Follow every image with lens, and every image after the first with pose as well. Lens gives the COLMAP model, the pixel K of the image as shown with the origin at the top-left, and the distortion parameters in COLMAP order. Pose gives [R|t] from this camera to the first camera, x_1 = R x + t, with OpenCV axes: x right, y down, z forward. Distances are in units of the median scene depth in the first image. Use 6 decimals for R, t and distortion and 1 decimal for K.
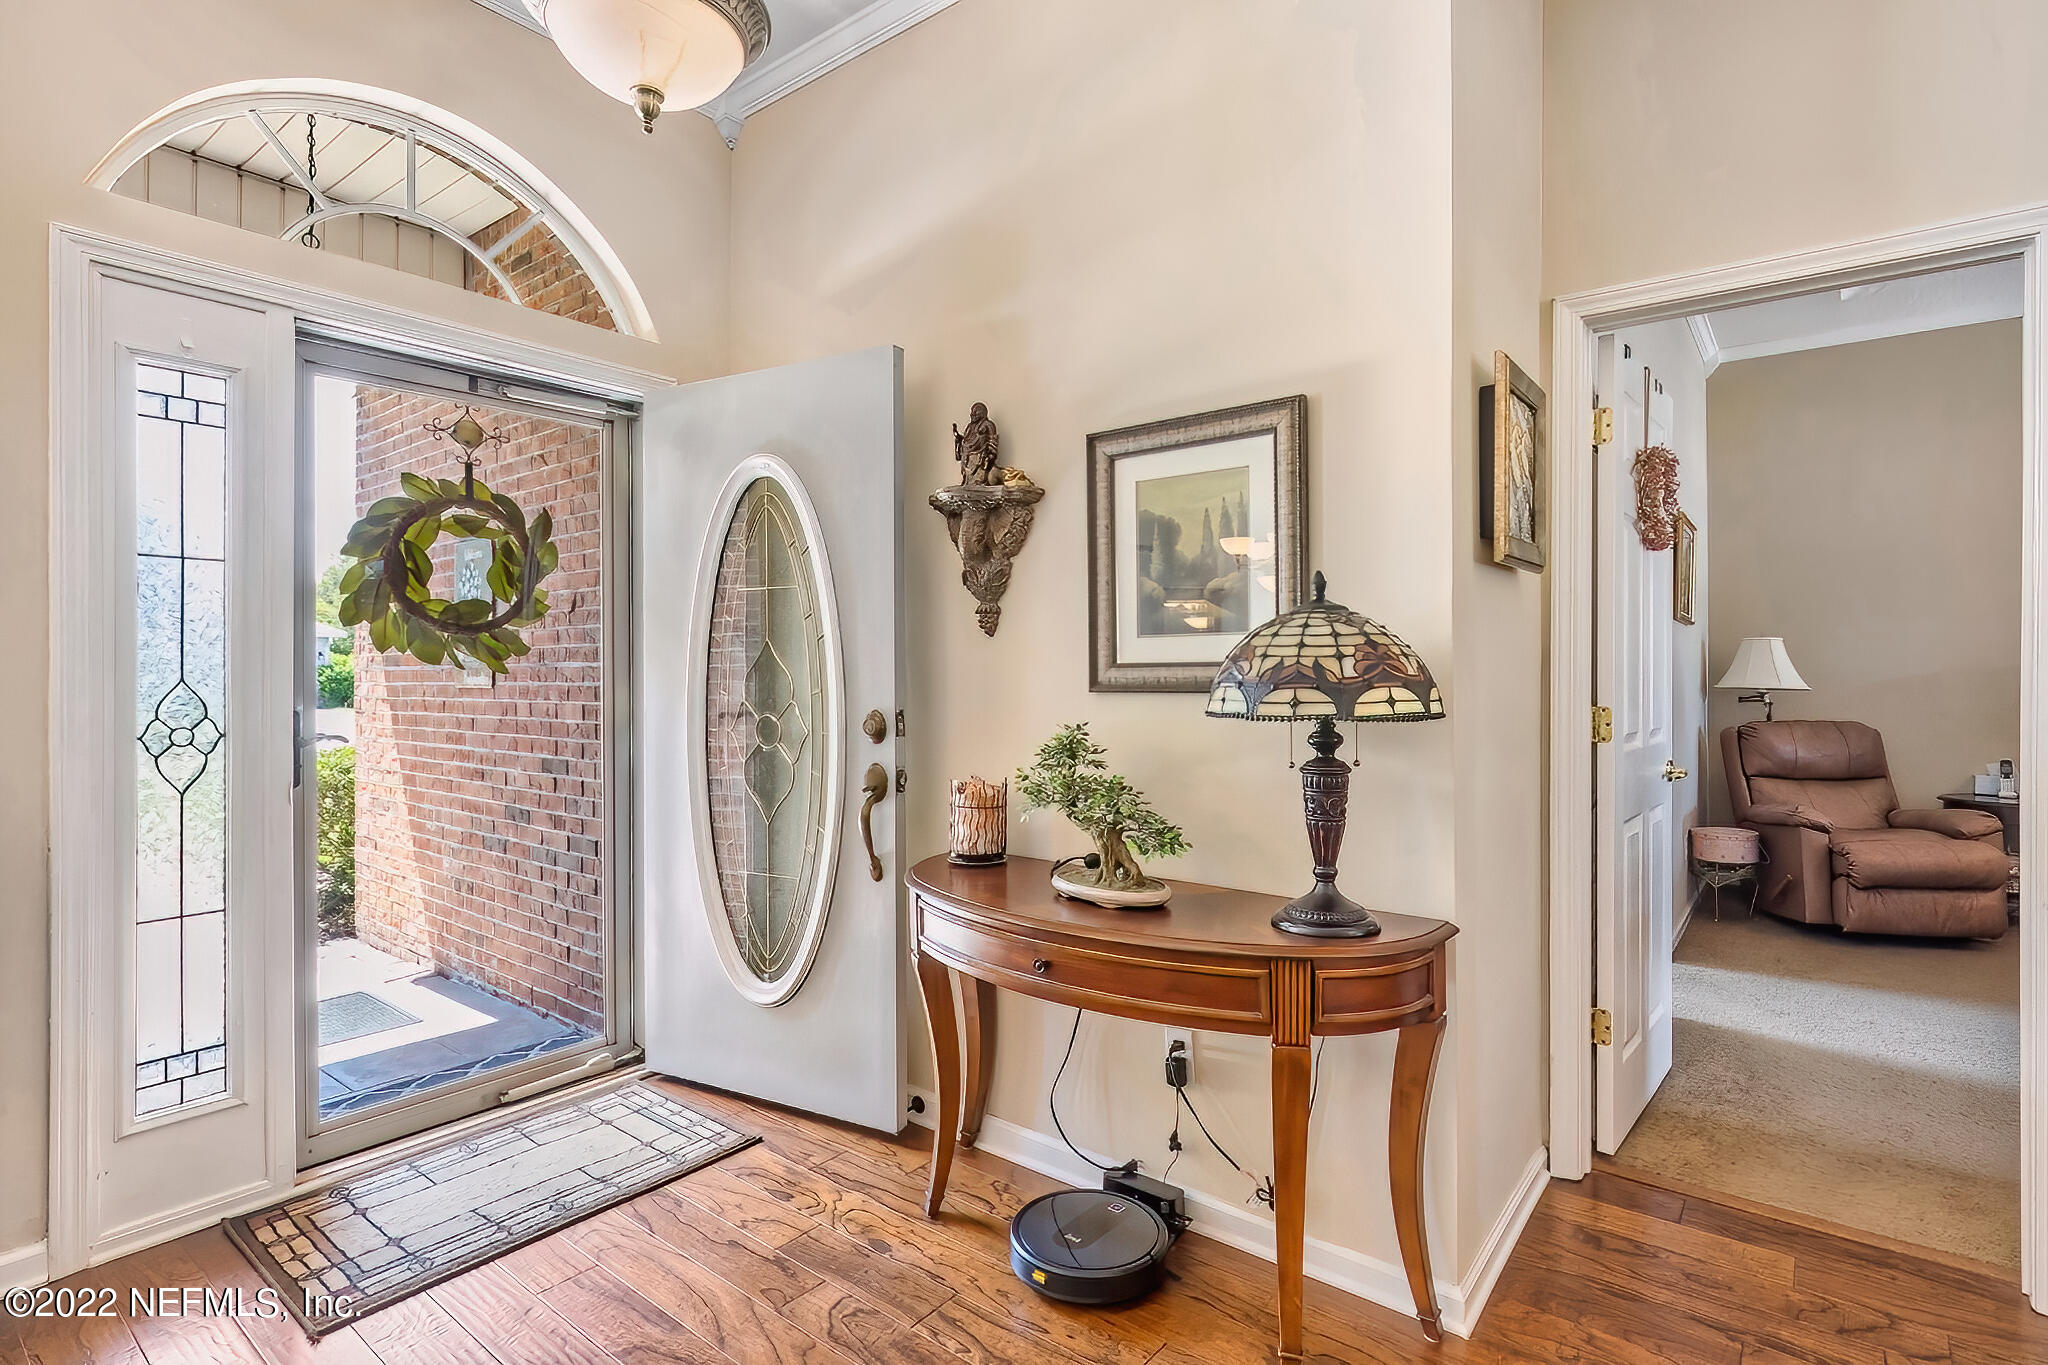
lens RADIAL K [[1020.9, 0, 1032.1], [0, 1020.9, 667.8], [0, 0, 1]] dist [0.001112, 0.000479]
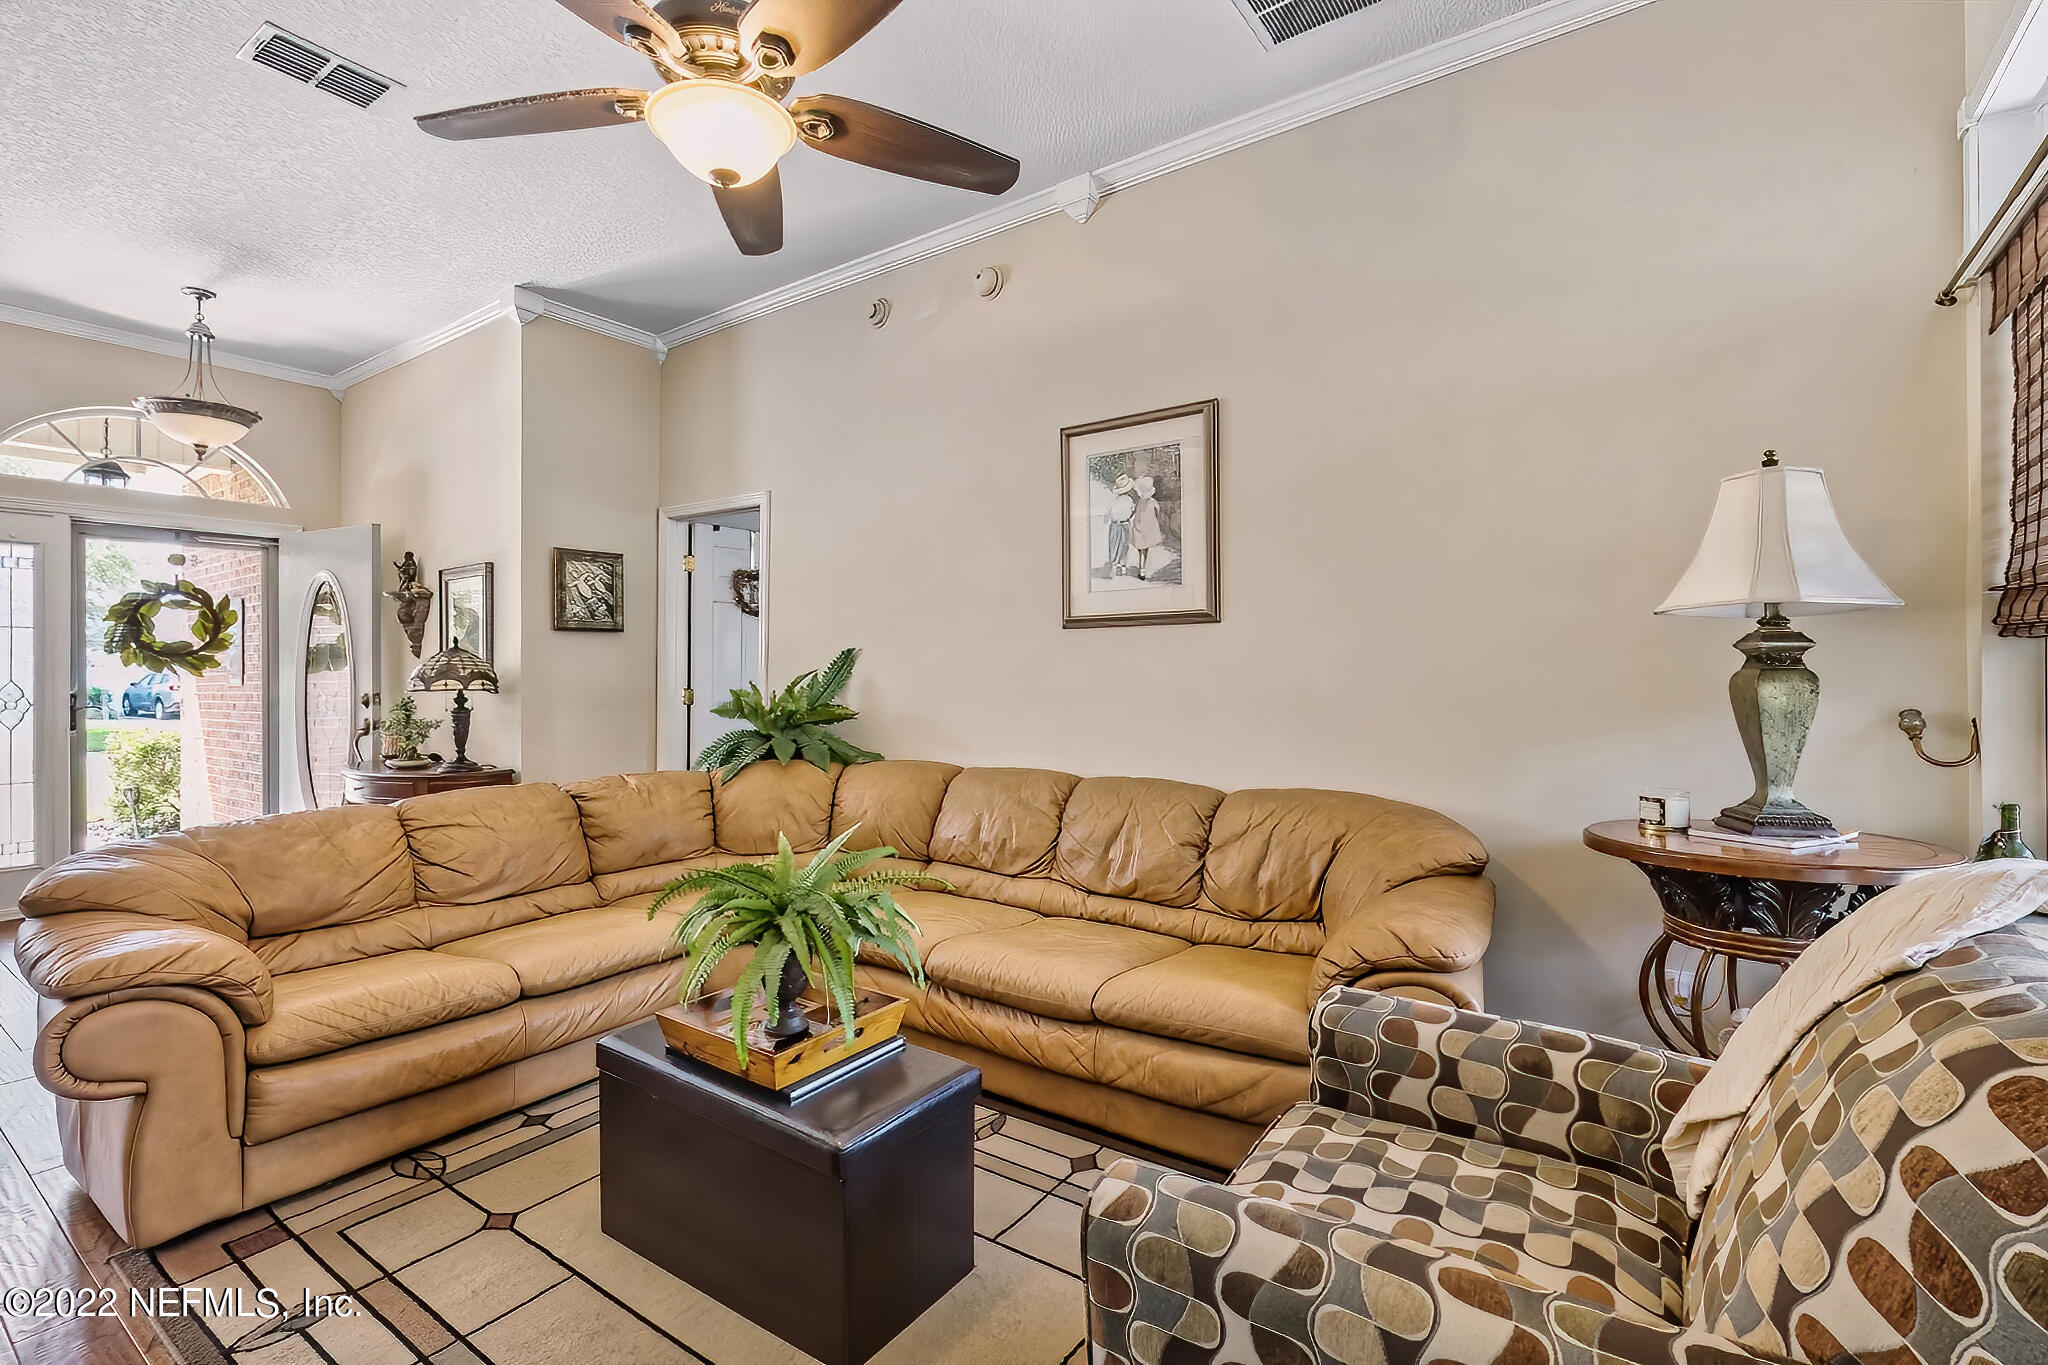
lens RADIAL K [[922.9, 0, 1030.4], [0, 922.9, 671.7], [0, 0, 1]] dist [0.005024, -0.000100]
pose [[0.998127, -0.006603, 0.060822, 1.327127], [0.006544, 0.999978, 0.001159, 0.005179], [-0.060829, -0.000759, 0.998148, -1.219087]]
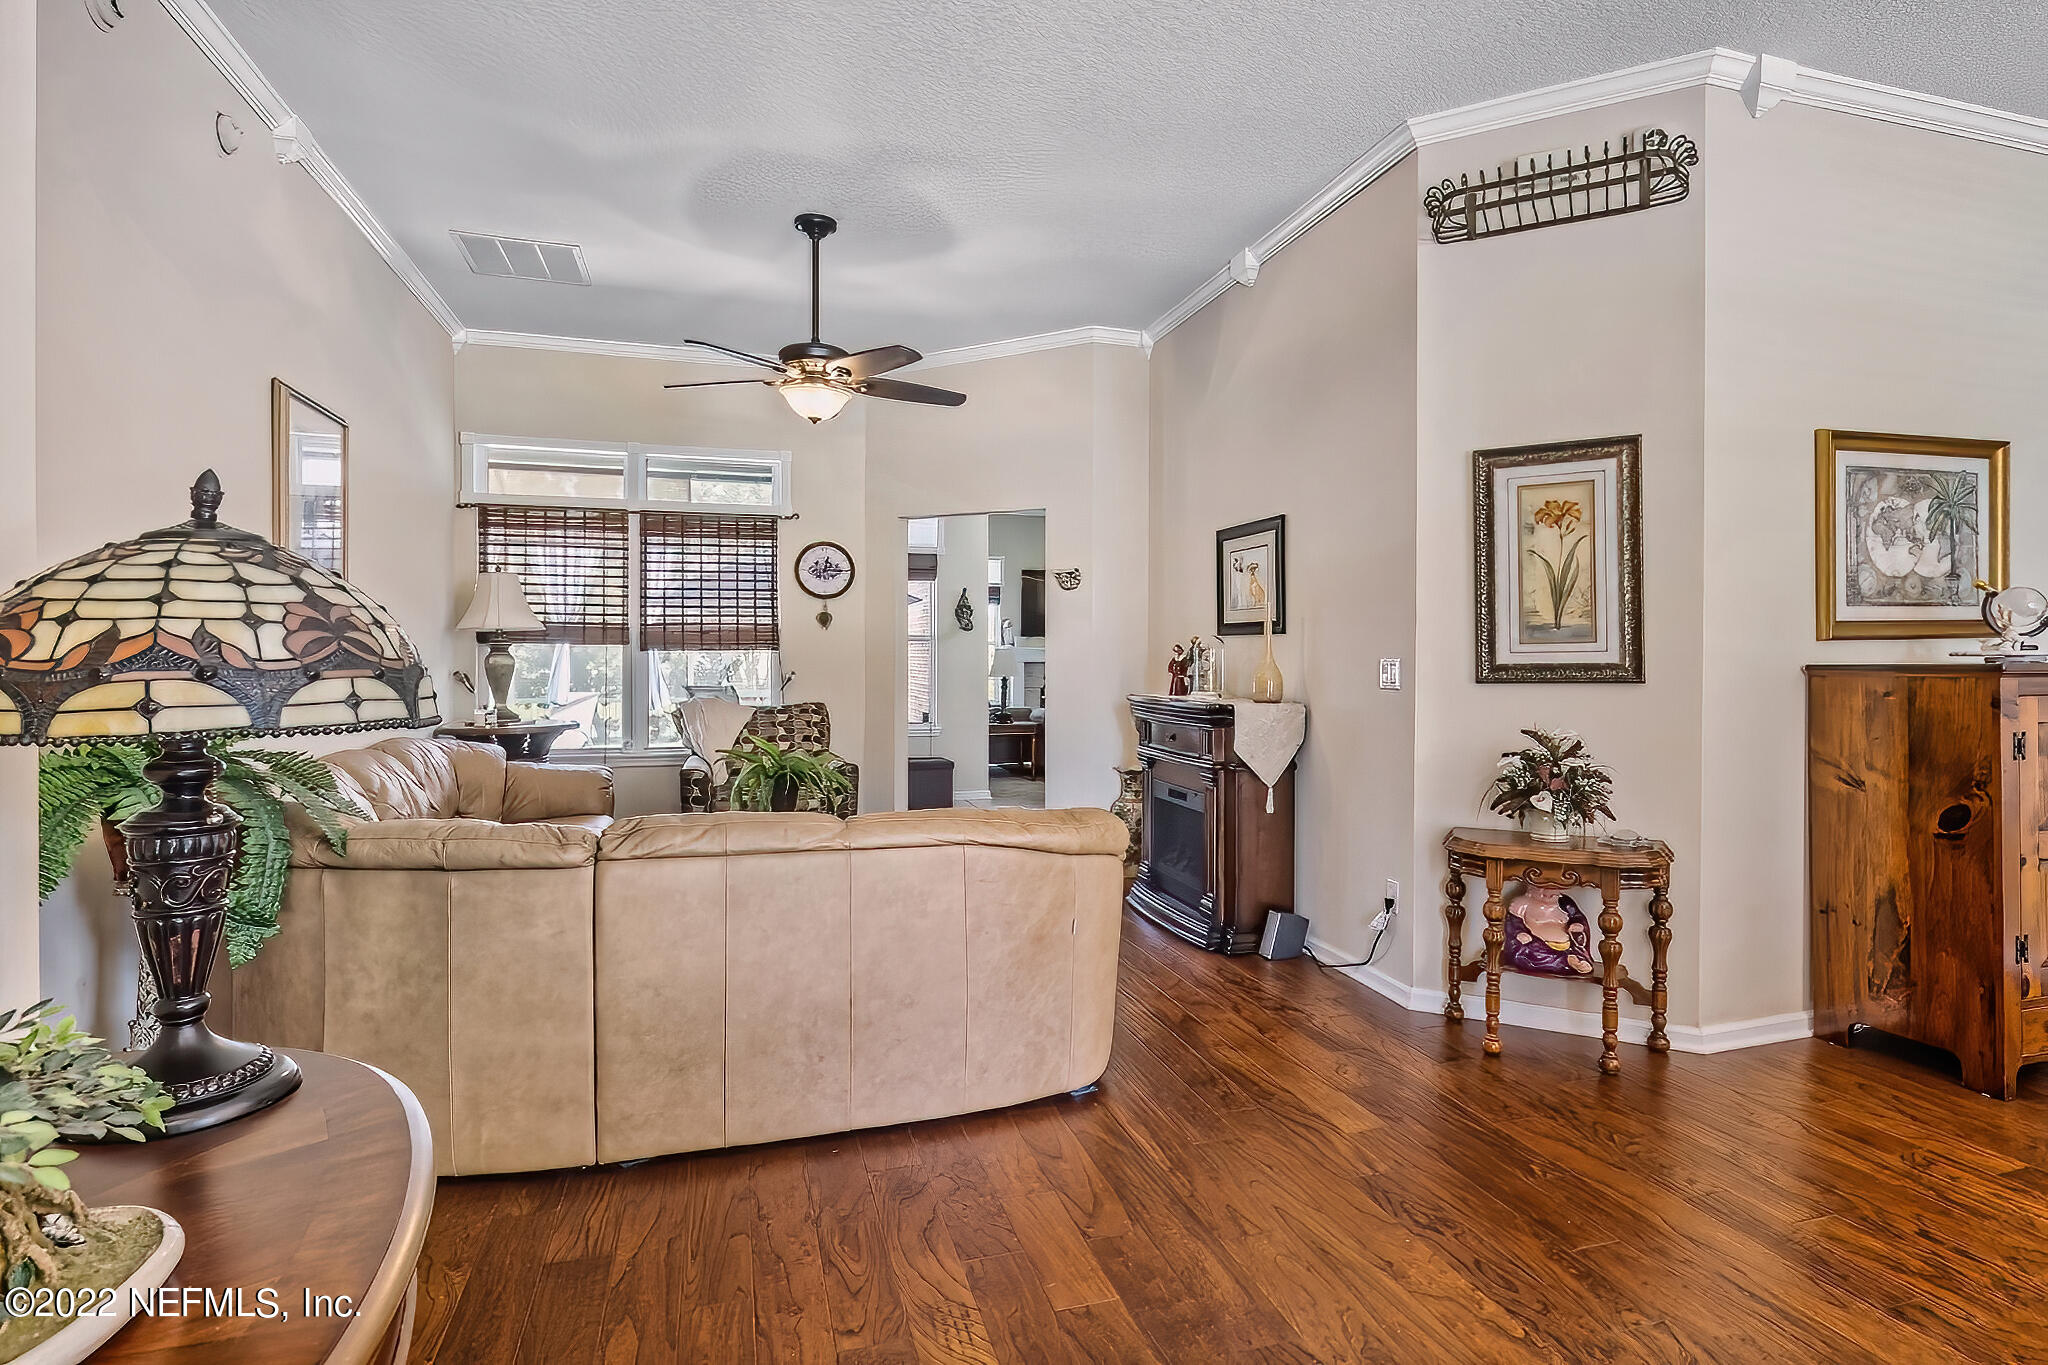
lens RADIAL K [[1020.9, 0, 1029.5], [0, 1020.9, 668.8], [0, 0, 1]] dist [0.001112, 0.000479]
pose [[0.552967, 0.006478, 0.833178, 0.060438], [-0.007682, 0.999967, -0.002677, 0.010559], [-0.833168, -0.004921, 0.552998, 0.283614]]
